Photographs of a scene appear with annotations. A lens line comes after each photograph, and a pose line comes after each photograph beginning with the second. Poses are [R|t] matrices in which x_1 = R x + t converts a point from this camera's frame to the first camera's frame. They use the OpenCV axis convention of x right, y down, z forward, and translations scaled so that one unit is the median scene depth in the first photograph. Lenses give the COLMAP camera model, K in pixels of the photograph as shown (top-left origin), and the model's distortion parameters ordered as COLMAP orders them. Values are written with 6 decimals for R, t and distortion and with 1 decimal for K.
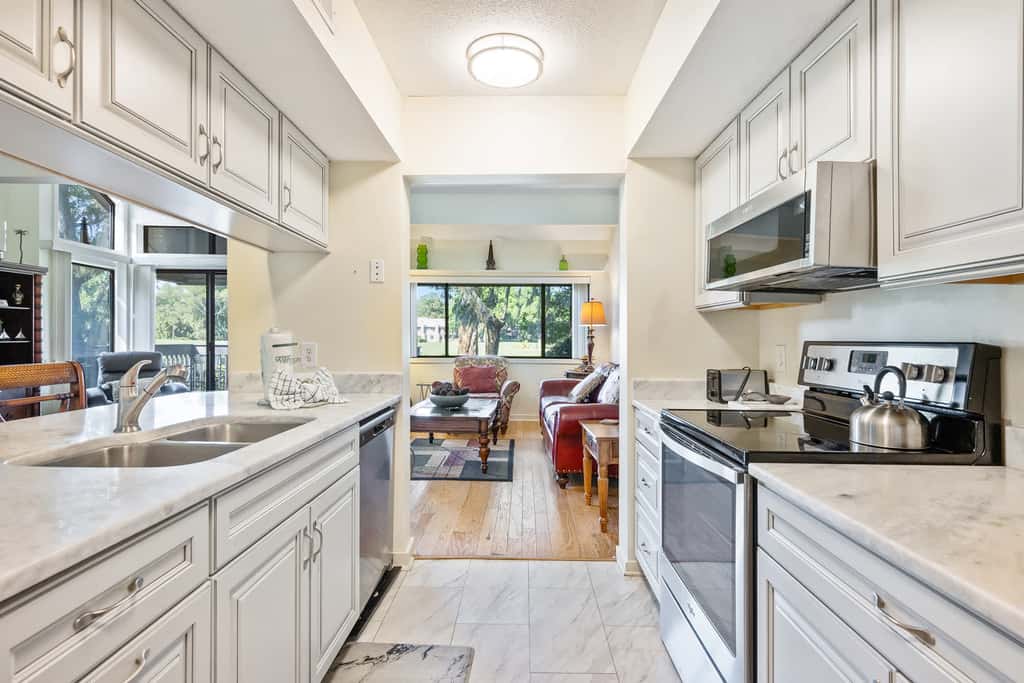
lens RADIAL K [[508.2, 0, 520.1], [0, 508.2, 336.8], [0, 0, 1]] dist [0.000146, -0.000375]
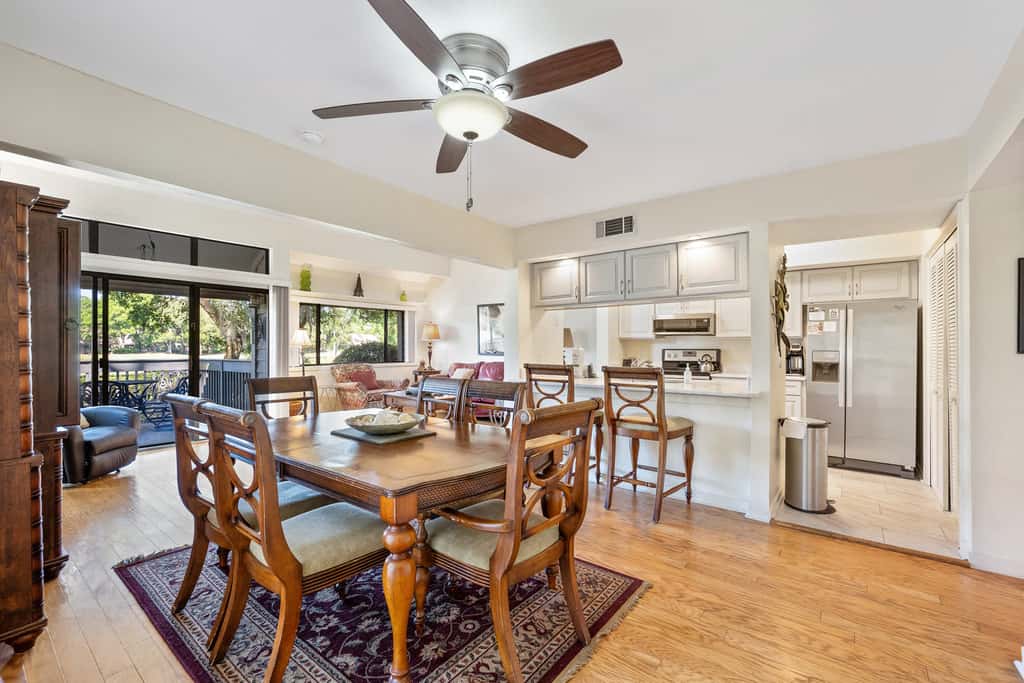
lens RADIAL K [[426.6, 0, 518.9], [0, 426.6, 344.1], [0, 0, 1]] dist [0.002356, -0.000361]
pose [[0.594529, -0.004322, 0.804062, -0.760883], [0.004953, 0.999986, 0.001713, -0.010267], [-0.804059, 0.002965, 0.594542, 0.013803]]
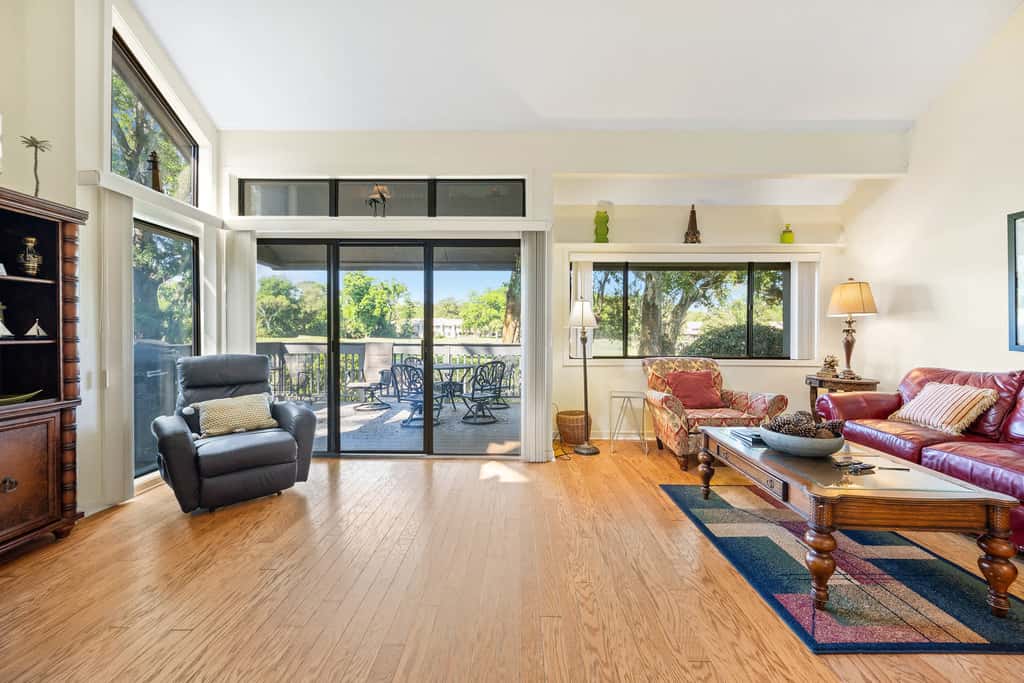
lens RADIAL K [[410.3, 0, 516.4], [0, 410.3, 335.3], [0, 0, 1]] dist [-0.001218, 0.000762]
pose [[0.999990, -0.004370, 0.000306, -0.349625], [0.004369, 0.999982, 0.004203, 0.002666], [-0.000324, -0.004201, 0.999991, 0.420093]]
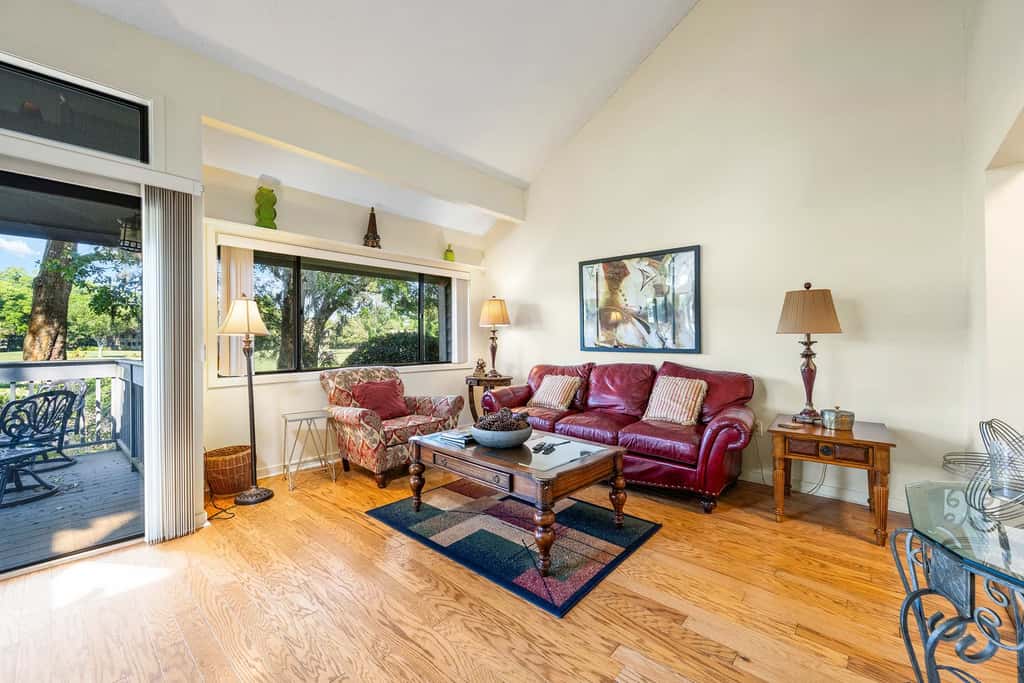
lens RADIAL K [[410.3, 0, 517.7], [0, 410.3, 341.2], [0, 0, 1]] dist [-0.001218, 0.000762]
pose [[0.652184, -0.013512, 0.757940, -0.402046], [0.012683, 0.999896, 0.006913, 0.001407], [-0.757954, 0.005104, 0.652288, 0.499282]]
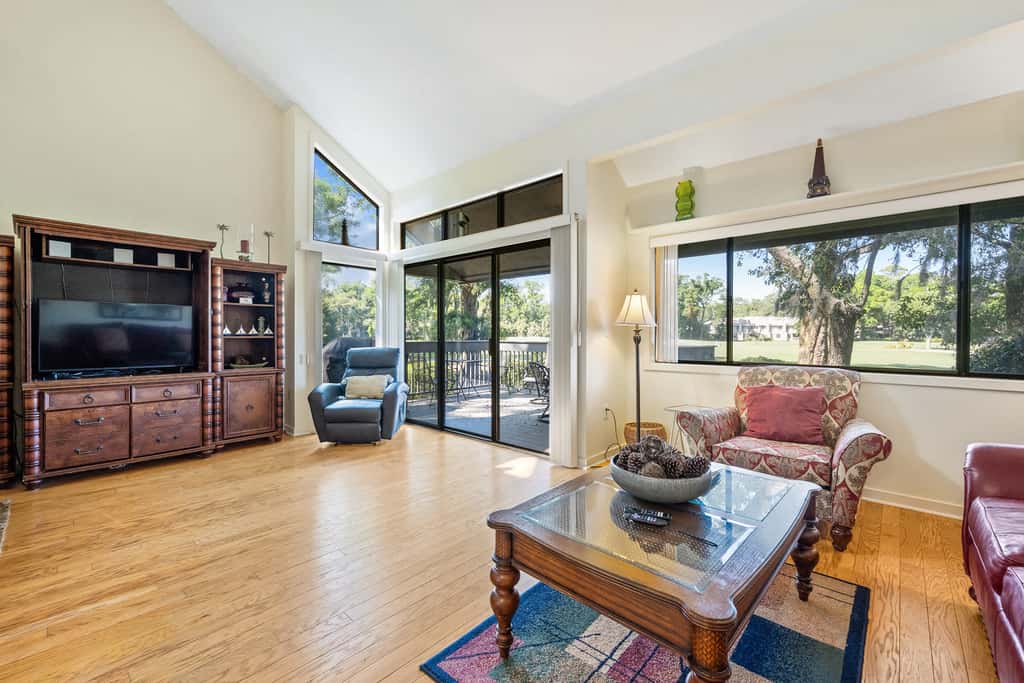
lens RADIAL K [[426.6, 0, 512.0], [0, 426.6, 341.9], [0, 0, 1]] dist [0.002356, -0.000361]
pose [[0.743451, 0.007323, -0.668750, 0.001355], [0.002440, 0.999904, 0.013662, 0.007115], [0.668785, -0.011789, 0.743362, 0.515244]]
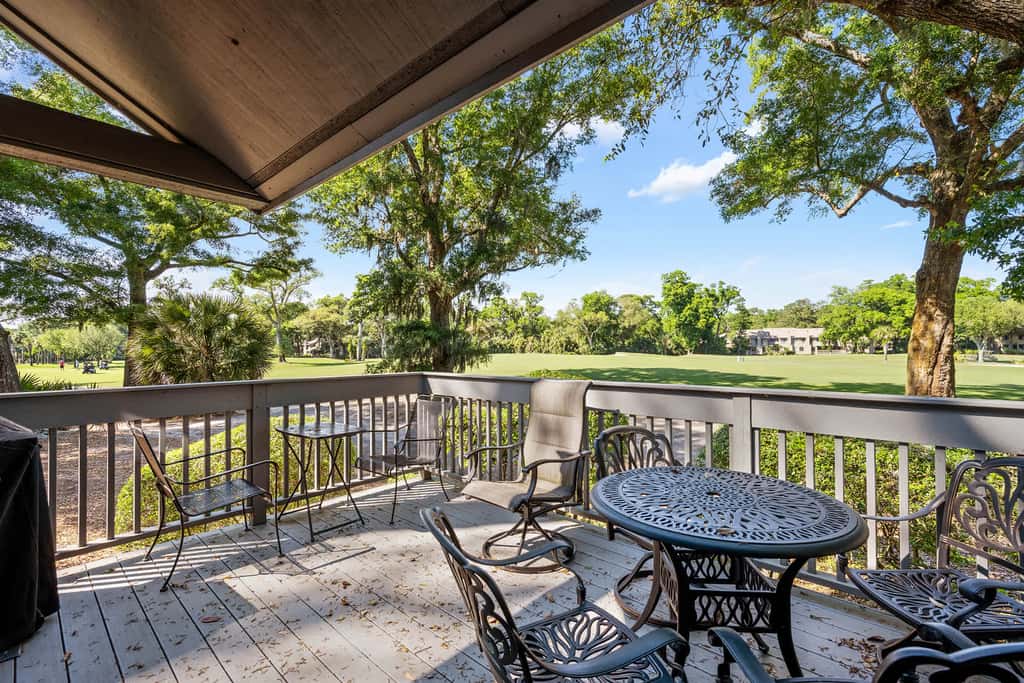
lens RADIAL K [[454.2, 0, 507.0], [0, 454.2, 345.0], [0, 0, 1]] dist [-0.002681, 0.000618]
pose [[0.738663, -0.020555, -0.673762, -0.418722], [0.013336, 0.999785, -0.015880, -0.007305], [0.673943, 0.002745, 0.738778, 1.096440]]
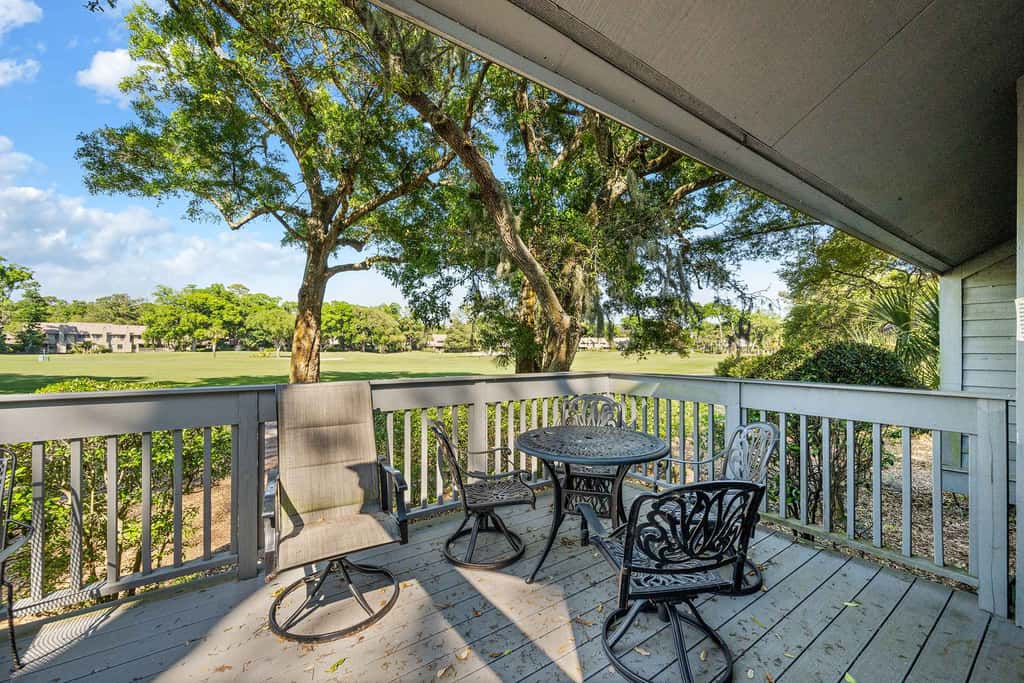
lens RADIAL K [[410.3, 0, 518.8], [0, 410.3, 345.4], [0, 0, 1]] dist [-0.001218, 0.000762]
pose [[0.813614, -0.003347, 0.581396, -0.772539], [0.002924, 0.999994, 0.001665, -0.009047], [-0.581399, 0.000345, 0.813619, 1.097886]]
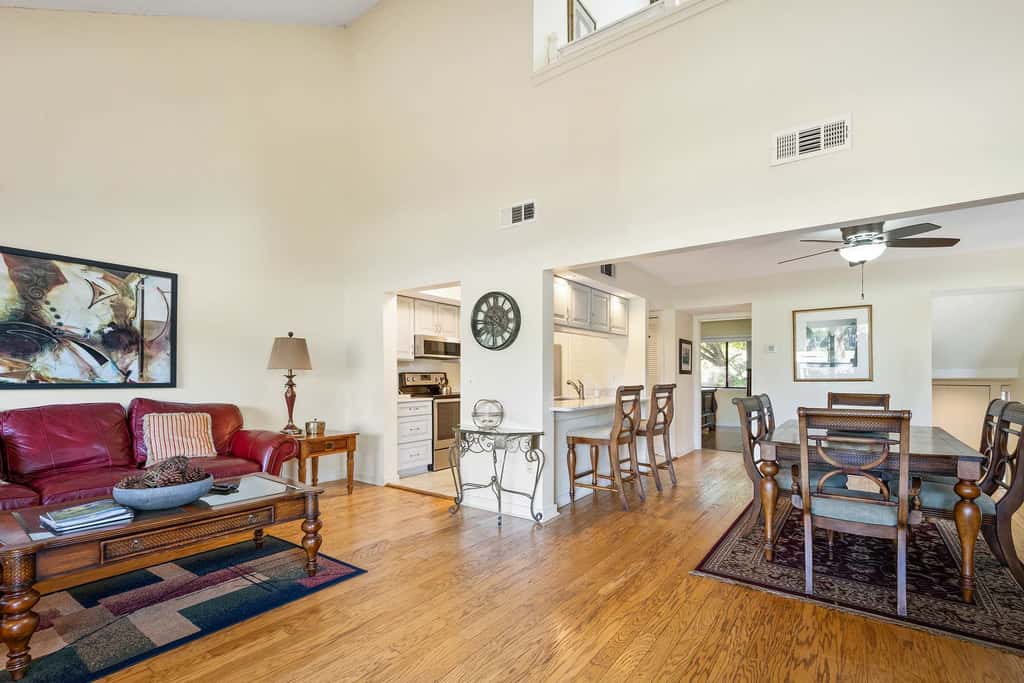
lens RADIAL K [[463.5, 0, 524.6], [0, 463.5, 371.8], [0, 0, 1]] dist [-0.003696, -0.000811]
pose [[-0.820627, -0.009991, 0.571377, -0.539518], [-0.012226, 0.999925, -0.000075, -0.000429], [-0.571334, -0.007047, -0.820688, 0.920610]]
